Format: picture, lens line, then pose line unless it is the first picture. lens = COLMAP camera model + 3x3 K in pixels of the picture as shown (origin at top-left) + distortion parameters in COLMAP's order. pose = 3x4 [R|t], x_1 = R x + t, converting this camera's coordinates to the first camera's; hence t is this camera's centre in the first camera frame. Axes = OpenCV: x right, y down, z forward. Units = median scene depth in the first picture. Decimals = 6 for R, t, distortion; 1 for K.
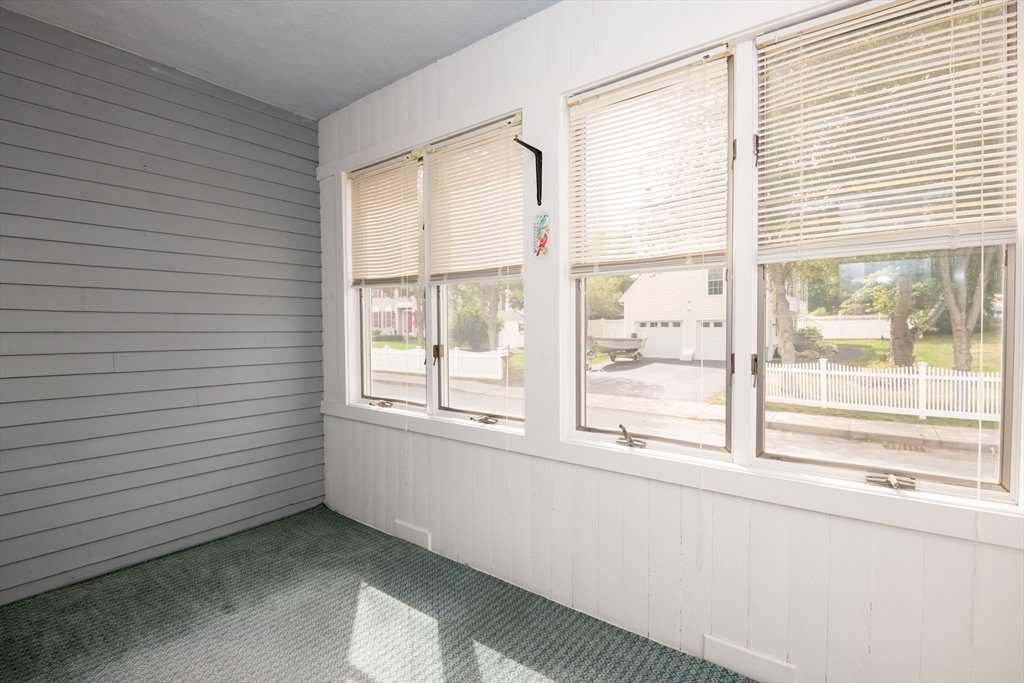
lens RADIAL K [[477.0, 0, 510.6], [0, 477.0, 336.5], [0, 0, 1]] dist [-0.001802, -0.000645]
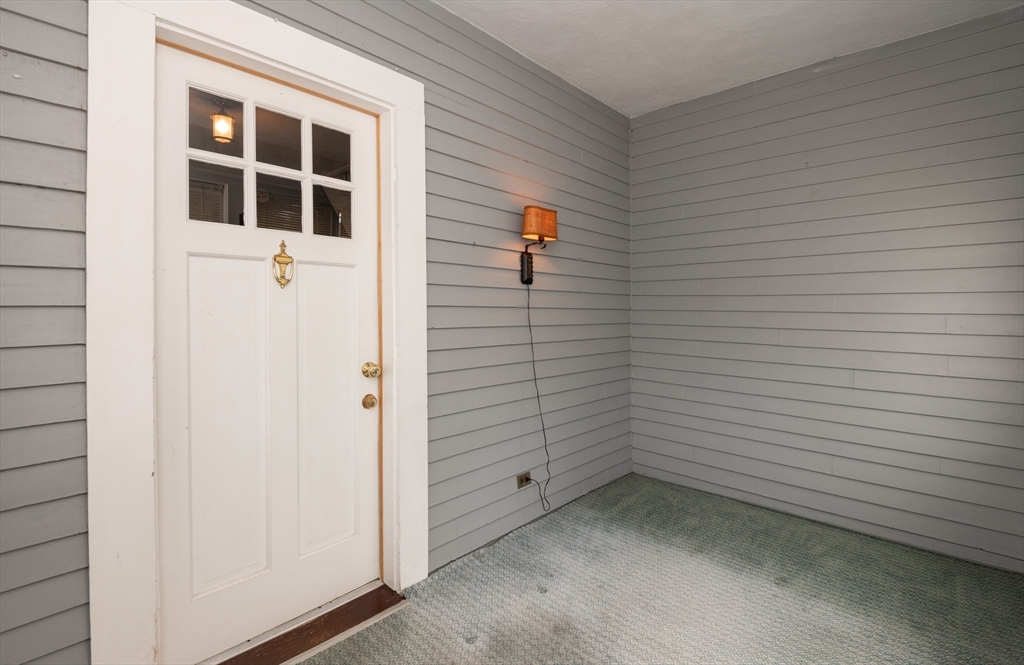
lens RADIAL K [[477.0, 0, 531.9], [0, 477.0, 315.1], [0, 0, 1]] dist [-0.002732, -0.000397]
pose [[-0.062358, 0.015641, -0.997931, 0.383987], [-0.020475, 0.999647, 0.016947, -0.008452], [0.997844, 0.021490, -0.062016, 0.431489]]
